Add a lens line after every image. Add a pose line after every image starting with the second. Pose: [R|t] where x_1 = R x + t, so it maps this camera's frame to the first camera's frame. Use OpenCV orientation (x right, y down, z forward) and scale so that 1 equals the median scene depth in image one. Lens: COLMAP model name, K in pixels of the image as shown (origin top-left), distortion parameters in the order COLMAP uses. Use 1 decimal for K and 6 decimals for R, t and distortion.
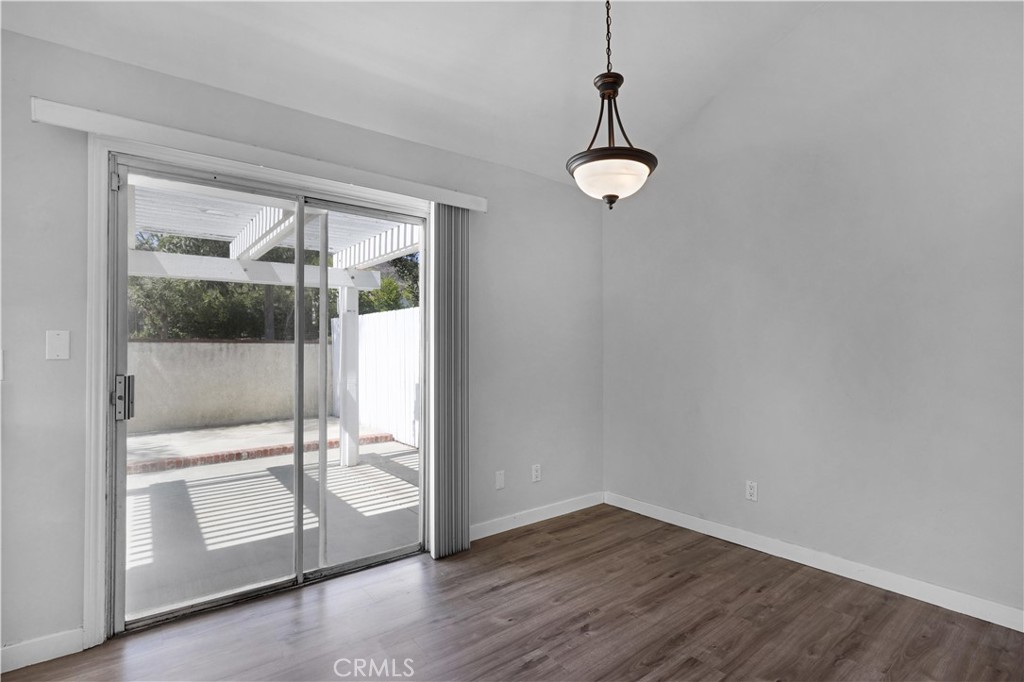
lens RADIAL K [[486.2, 0, 518.6], [0, 486.2, 339.2], [0, 0, 1]] dist [-0.030302, 0.006876]
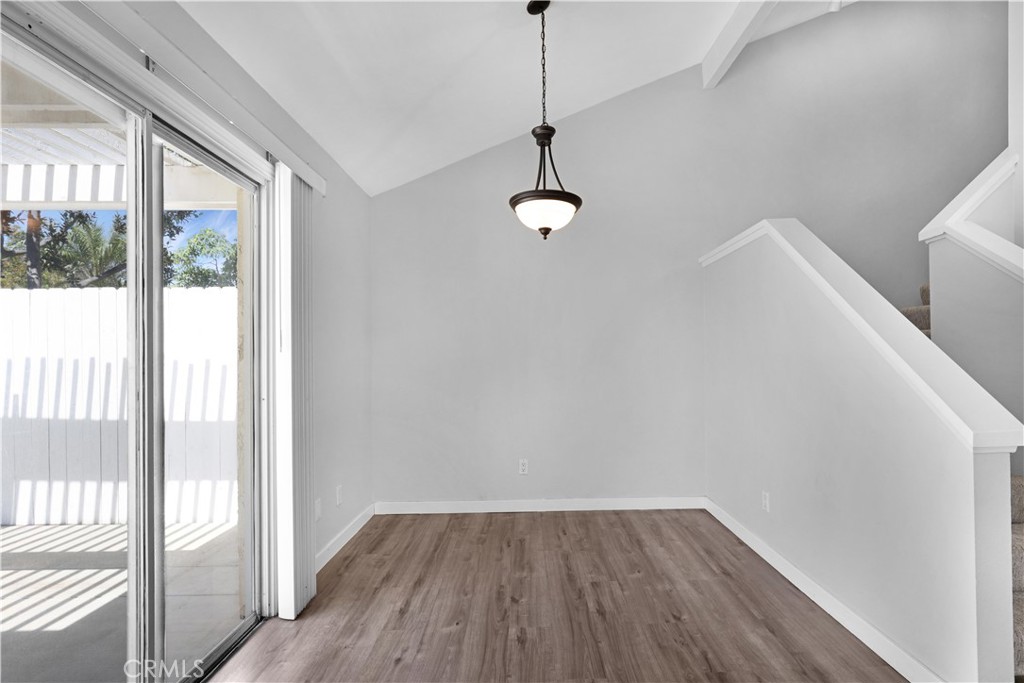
lens RADIAL K [[486.2, 0, 541.3], [0, 486.2, 354.1], [0, 0, 1]] dist [-0.030302, 0.006876]
pose [[0.606390, 0.003732, 0.795159, -0.629614], [-0.008002, 0.999967, 0.001409, 0.013869], [-0.795127, -0.007217, 0.606400, 0.222716]]
